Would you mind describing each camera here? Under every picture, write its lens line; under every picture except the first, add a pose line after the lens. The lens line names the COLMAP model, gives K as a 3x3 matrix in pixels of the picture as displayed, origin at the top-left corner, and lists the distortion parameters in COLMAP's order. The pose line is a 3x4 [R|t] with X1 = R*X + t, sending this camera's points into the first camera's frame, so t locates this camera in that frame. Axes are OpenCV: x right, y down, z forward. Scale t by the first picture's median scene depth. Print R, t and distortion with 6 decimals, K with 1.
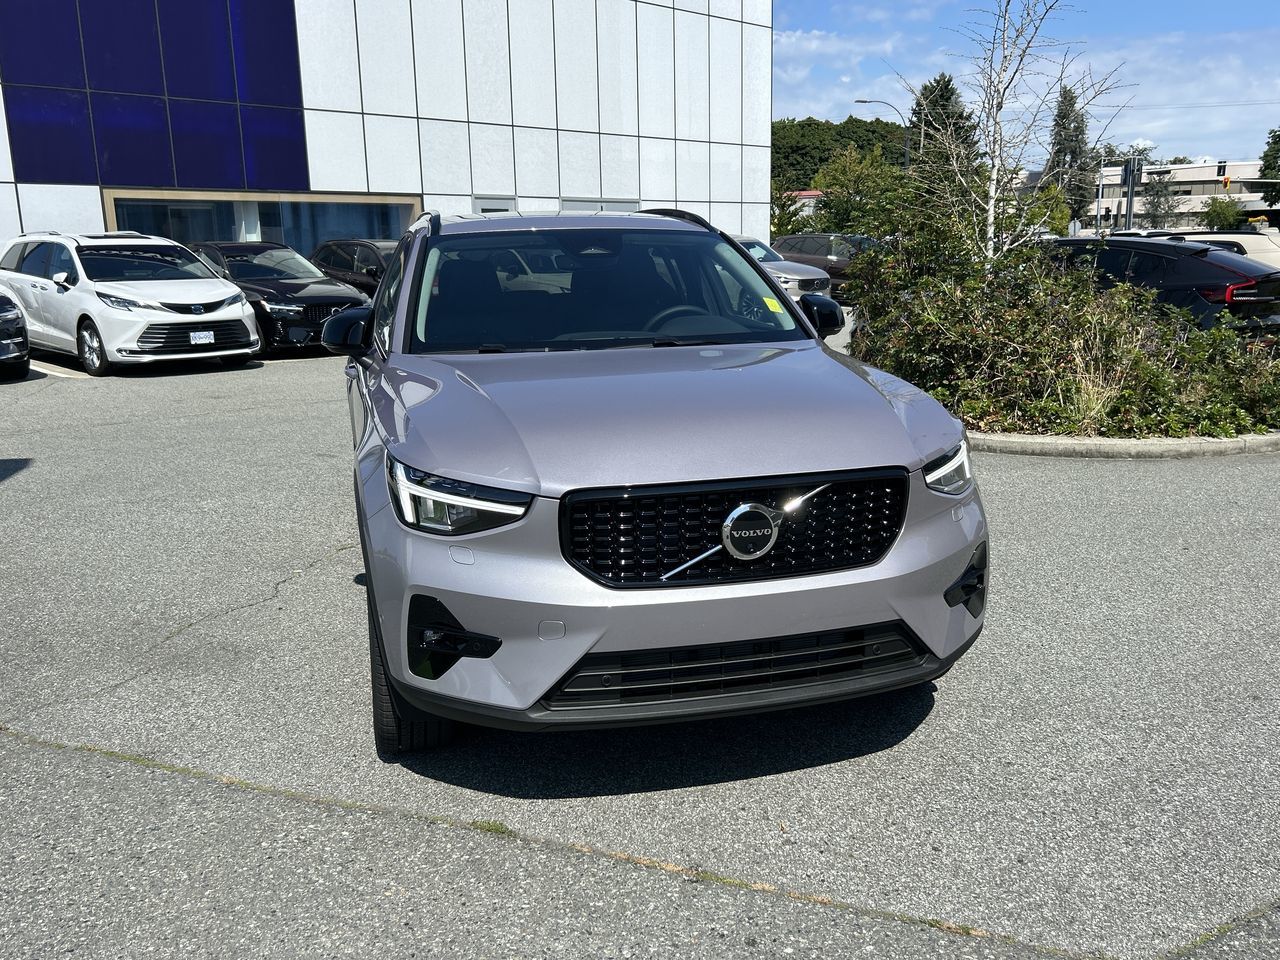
lens RADIAL K [[1099.9, 0, 642.6], [0, 1099.9, 488.6], [0, 0, 1]] dist [0.061550, -0.081057]
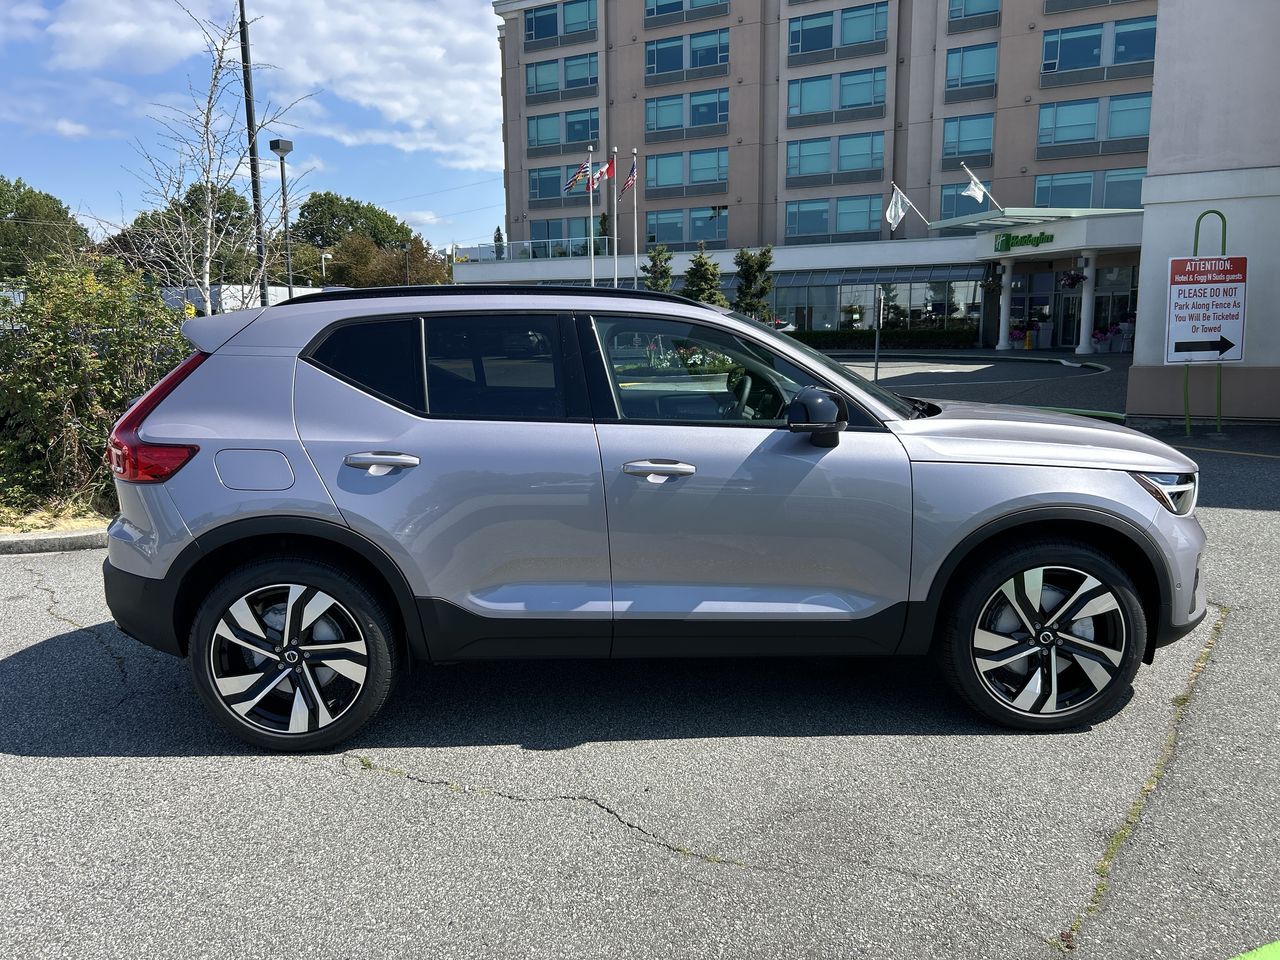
lens RADIAL K [[971.6, 0, 635.7], [0, 971.6, 477.1], [0, 0, 1]] dist [0.044588, -0.047284]
pose [[0.233536, -0.136576, 0.962709, -0.262027], [0.212407, 0.973340, 0.086559, -0.044881], [-0.948865, 0.184271, 0.256320, 0.219072]]
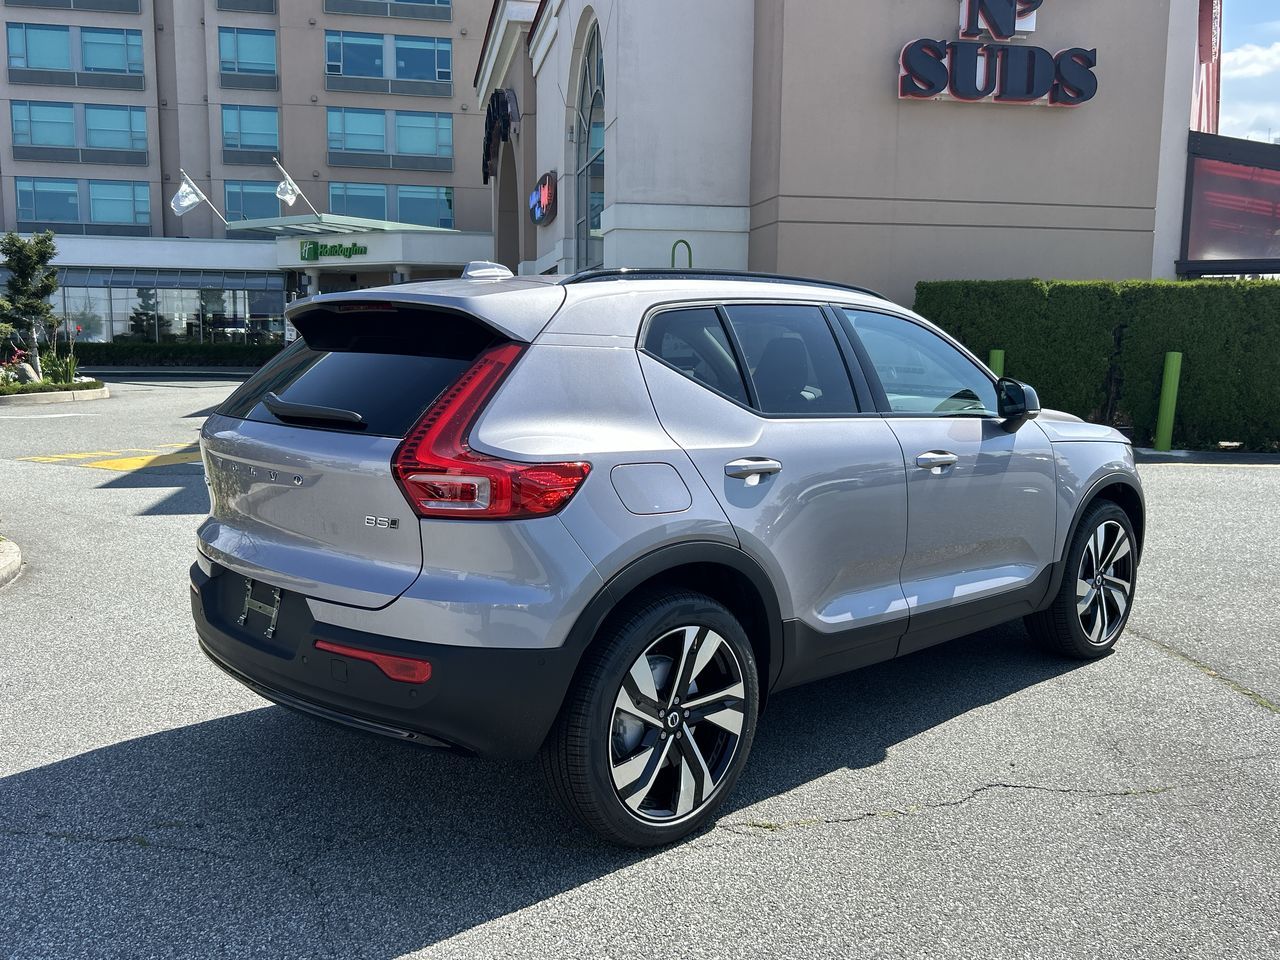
lens RADIAL K [[1099.9, 0, 635.7], [0, 1099.9, 472.4], [0, 0, 1]] dist [0.061550, -0.081057]
pose [[-0.470826, -0.092403, 0.877373, -0.242519], [0.186101, 0.961719, 0.201154, -0.083999], [-0.862374, 0.257989, -0.435606, 0.421056]]
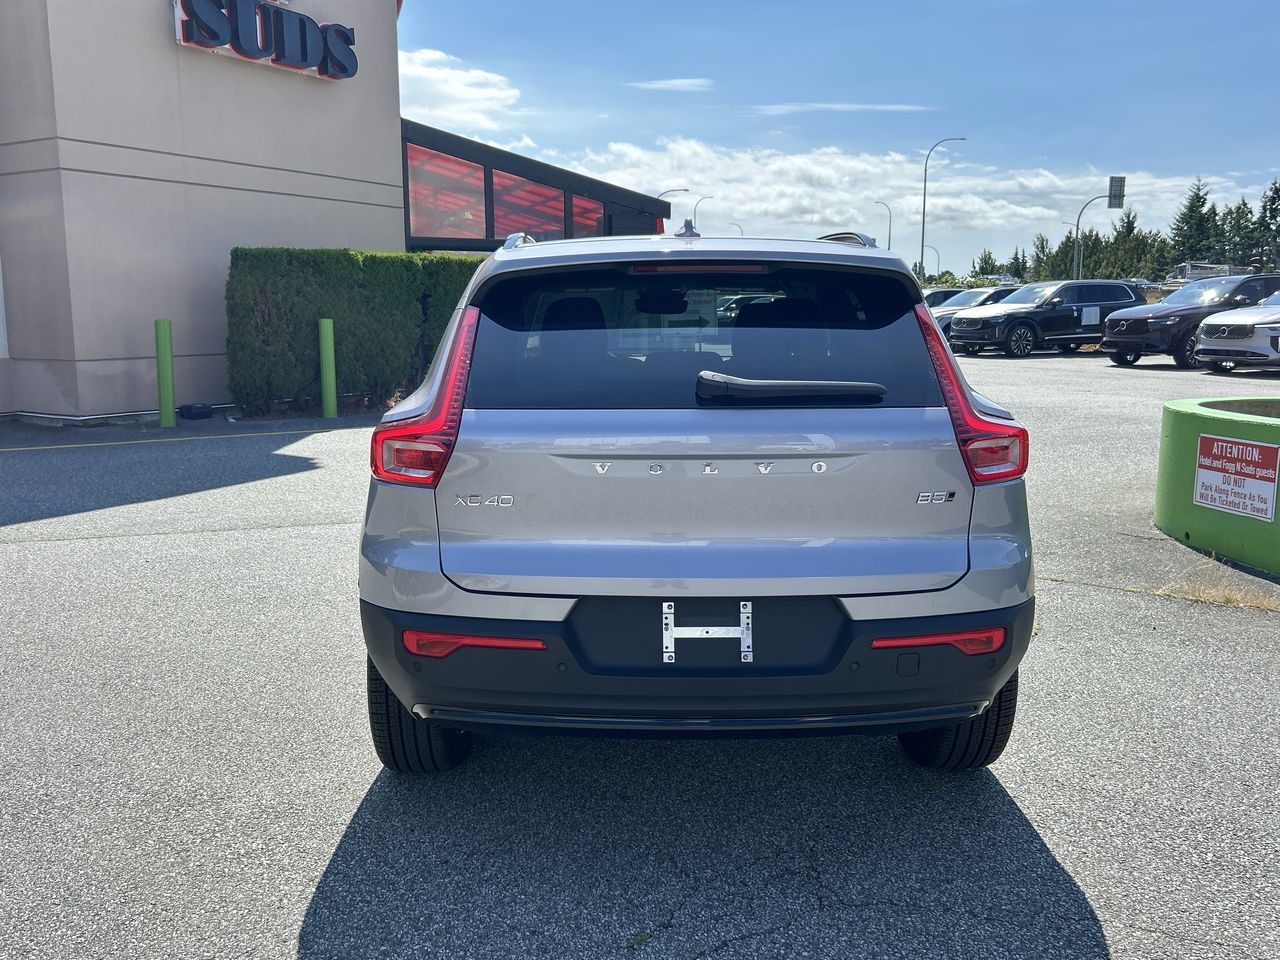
lens RADIAL K [[1099.9, 0, 628.5], [0, 1099.9, 473.5], [0, 0, 1]] dist [0.061550, -0.081057]
pose [[-0.969361, -0.013993, 0.245242, -0.076347], [0.072525, 0.937565, 0.340165, -0.110098], [-0.234690, 0.347529, -0.907824, 0.534732]]
